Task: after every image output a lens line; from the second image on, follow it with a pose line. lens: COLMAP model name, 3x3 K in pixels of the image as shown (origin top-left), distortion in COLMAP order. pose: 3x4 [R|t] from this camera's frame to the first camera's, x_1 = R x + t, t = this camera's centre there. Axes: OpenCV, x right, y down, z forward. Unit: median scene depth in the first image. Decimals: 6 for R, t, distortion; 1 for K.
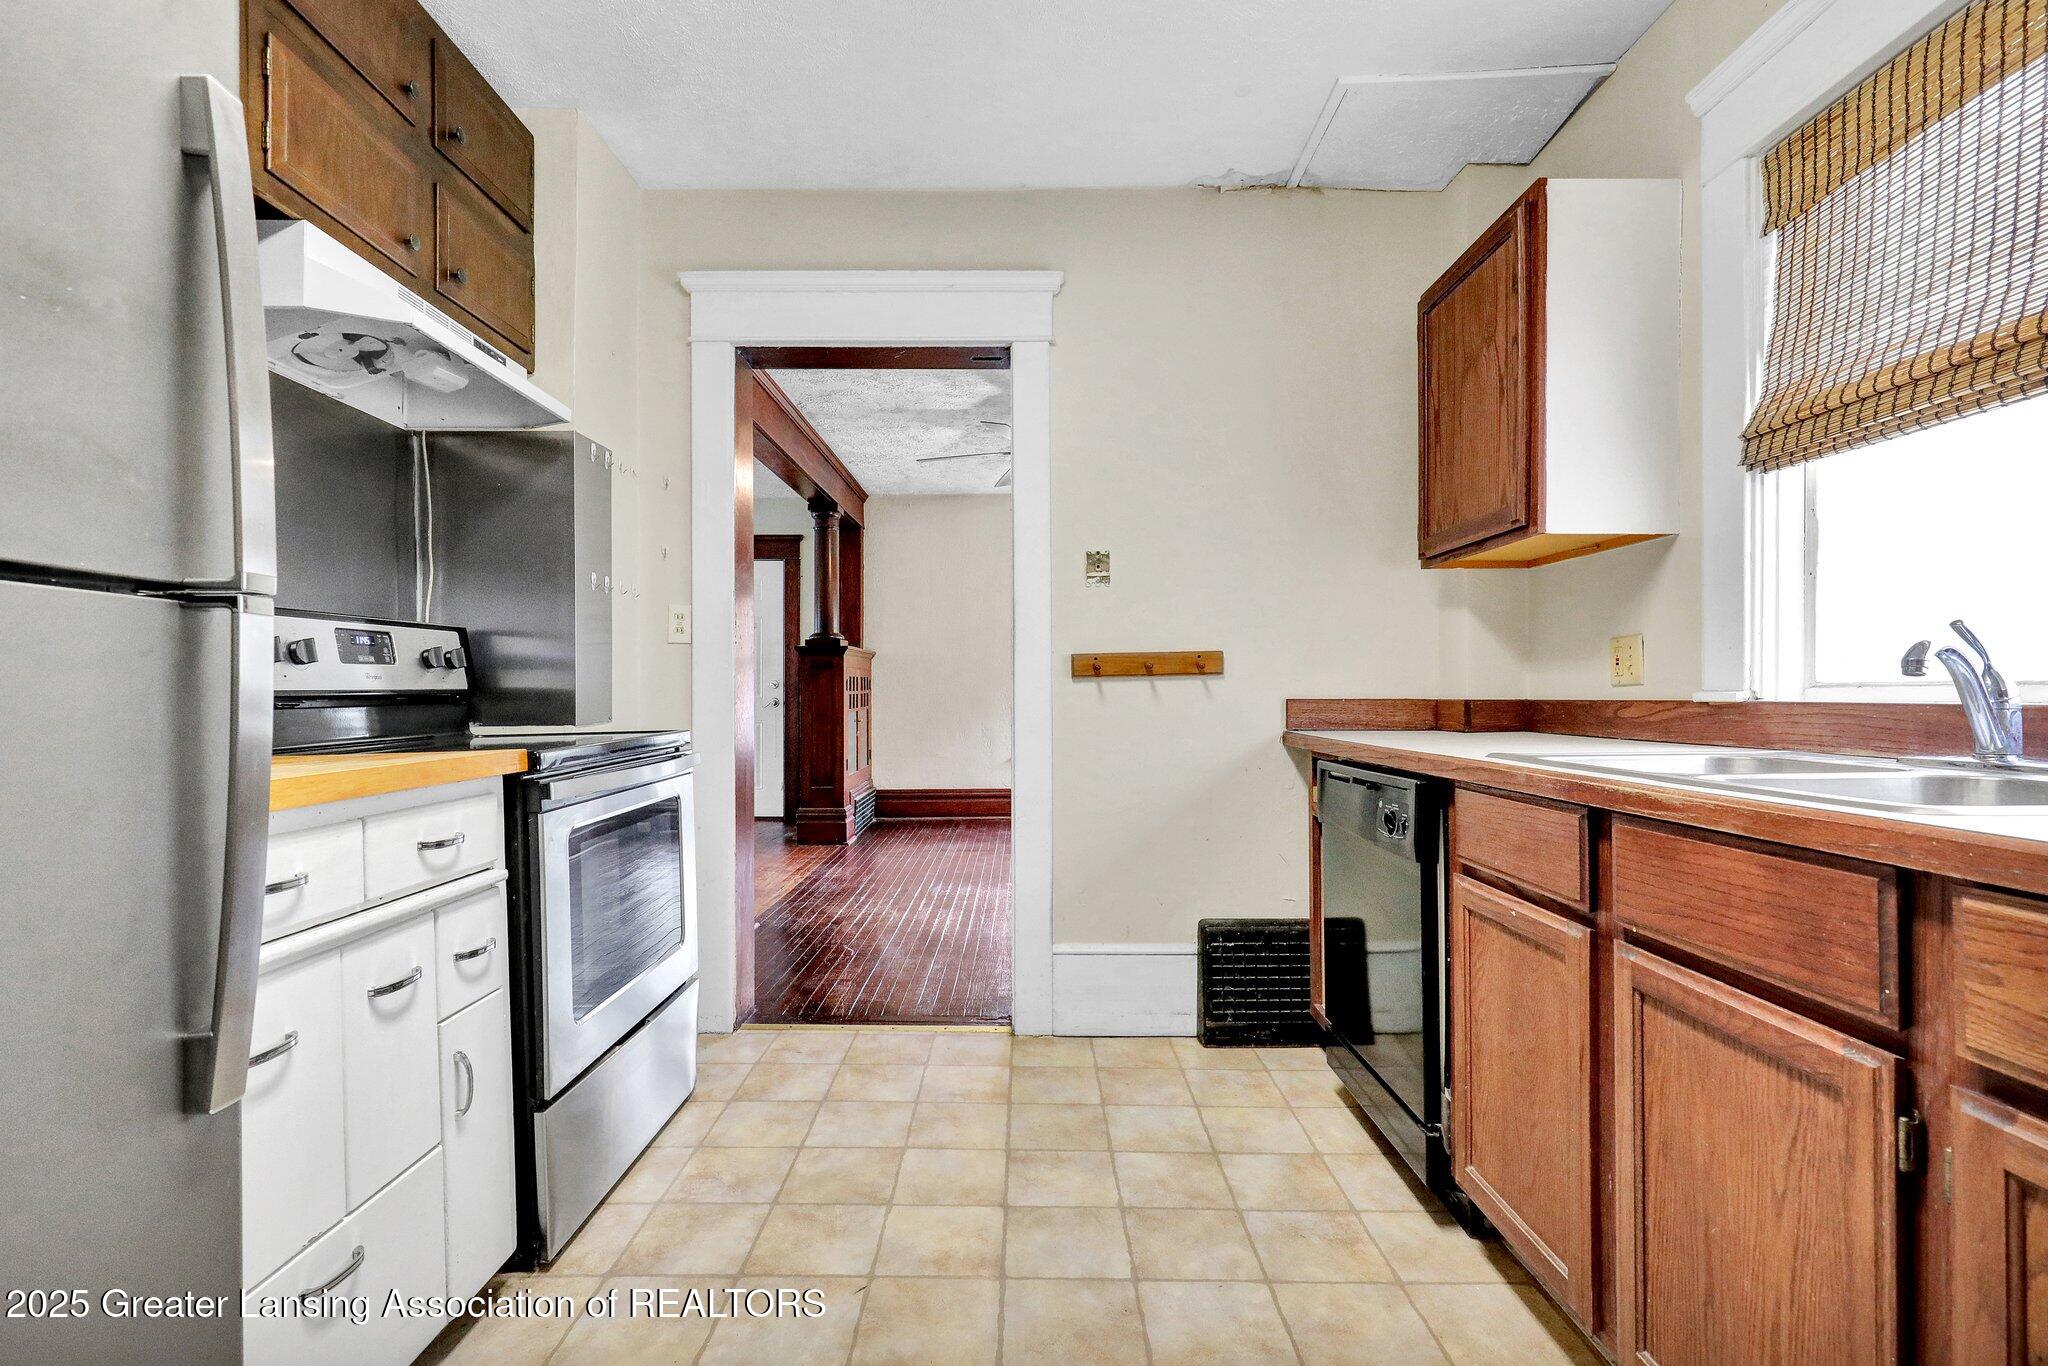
lens RADIAL K [[949.2, 0, 1017.1], [0, 949.2, 685.4], [0, 0, 1]] dist [0.000819, -0.000041]
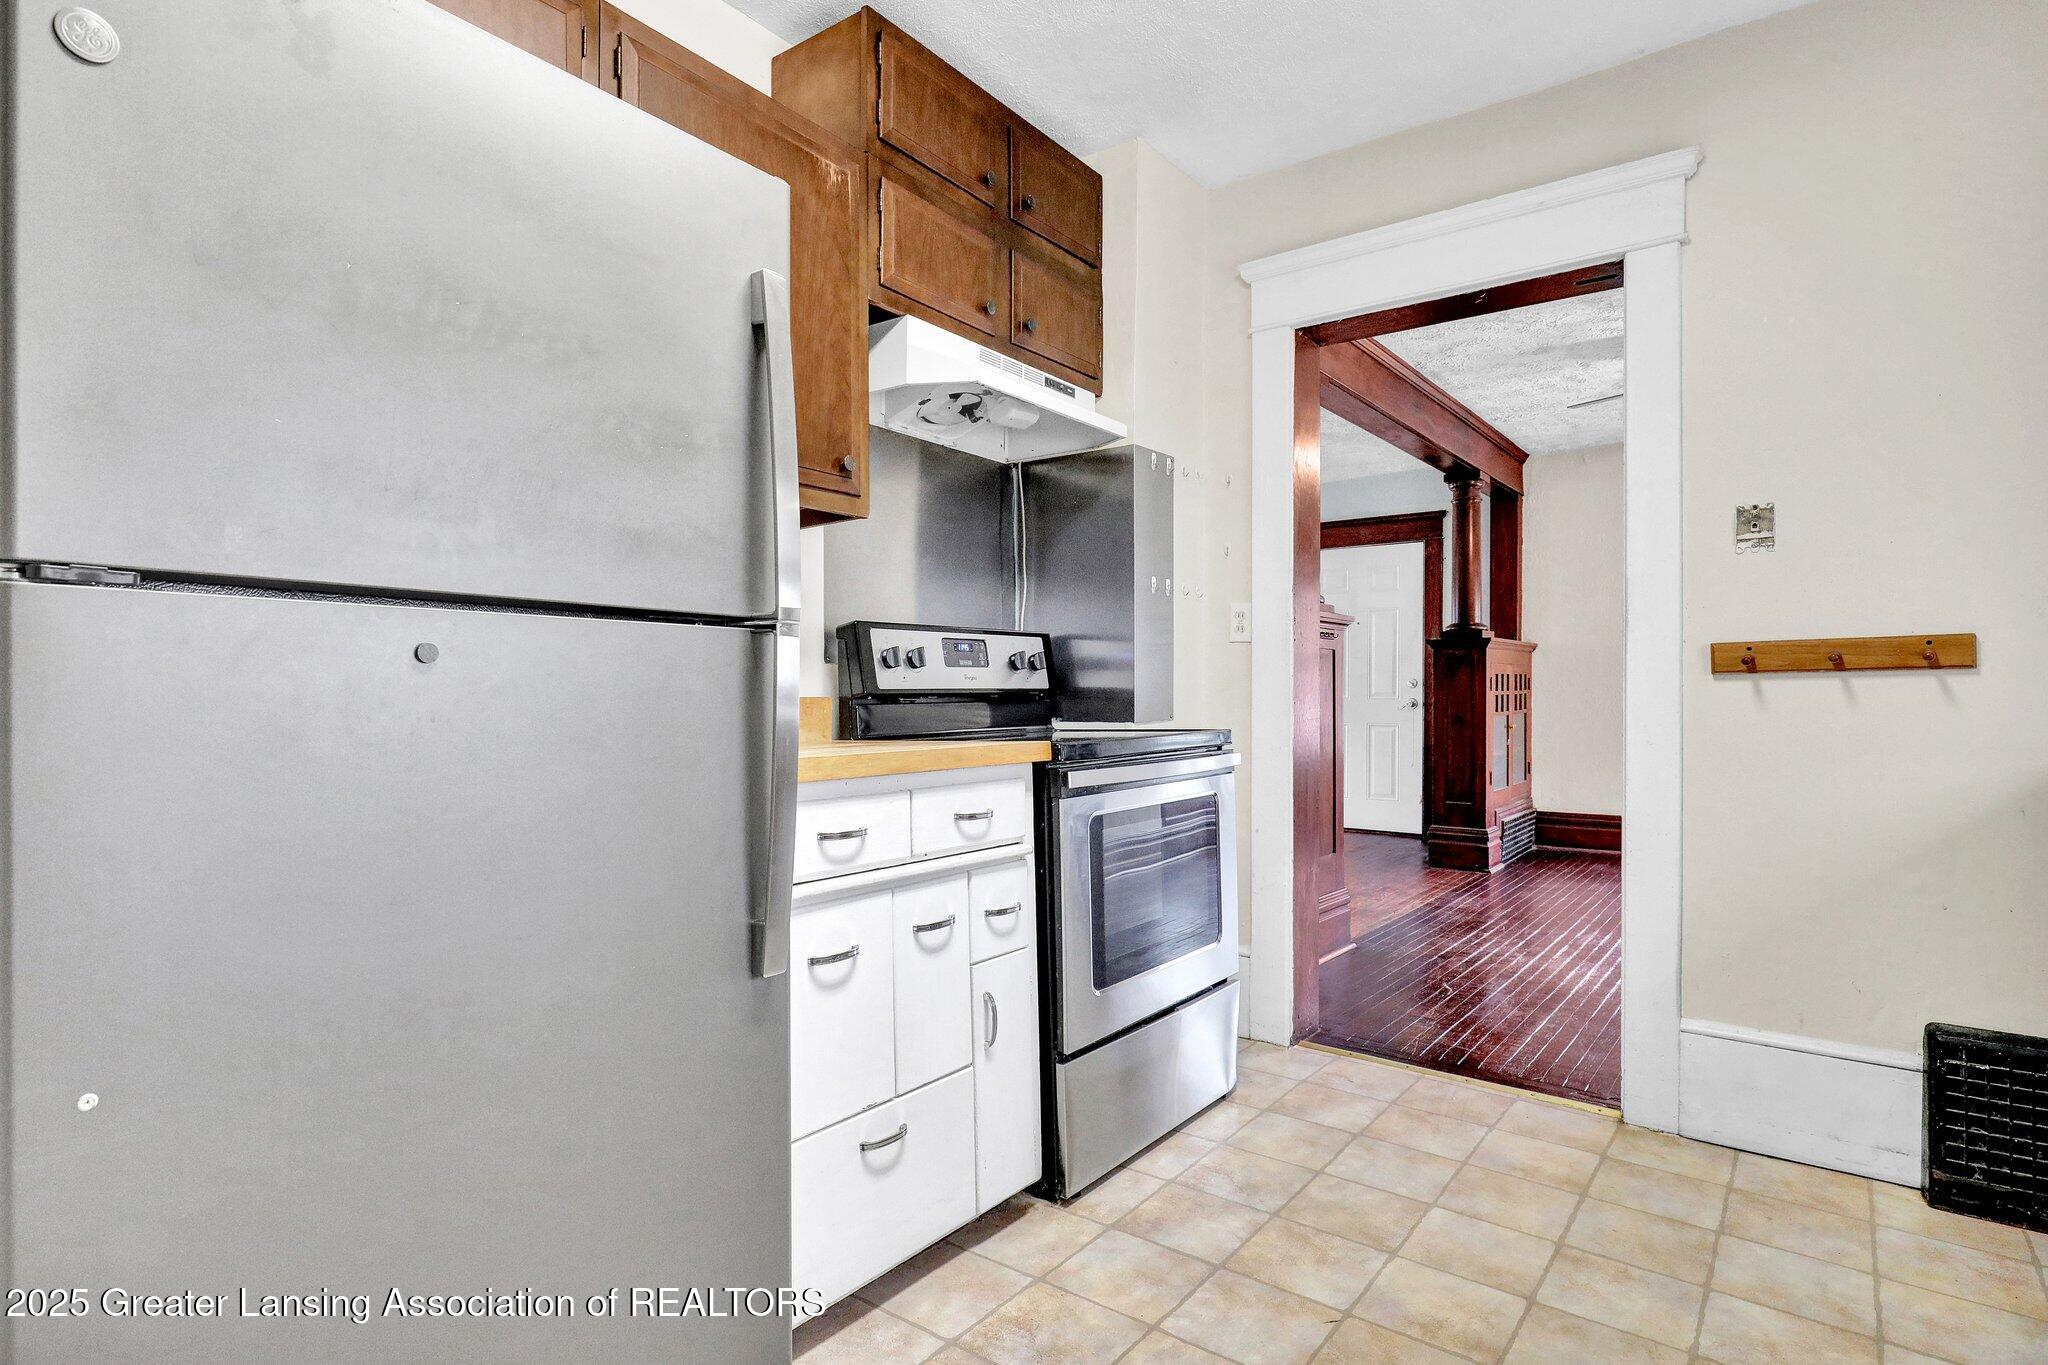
lens RADIAL K [[1065.5, 0, 1018.2], [0, 1065.5, 688.4], [0, 0, 1]] dist [0.001688, 0.000195]
pose [[0.795333, 0.001487, -0.606171, 0.152526], [0.000824, 0.999993, 0.003534, -0.000395], [0.606172, -0.003310, 0.795327, -0.023724]]
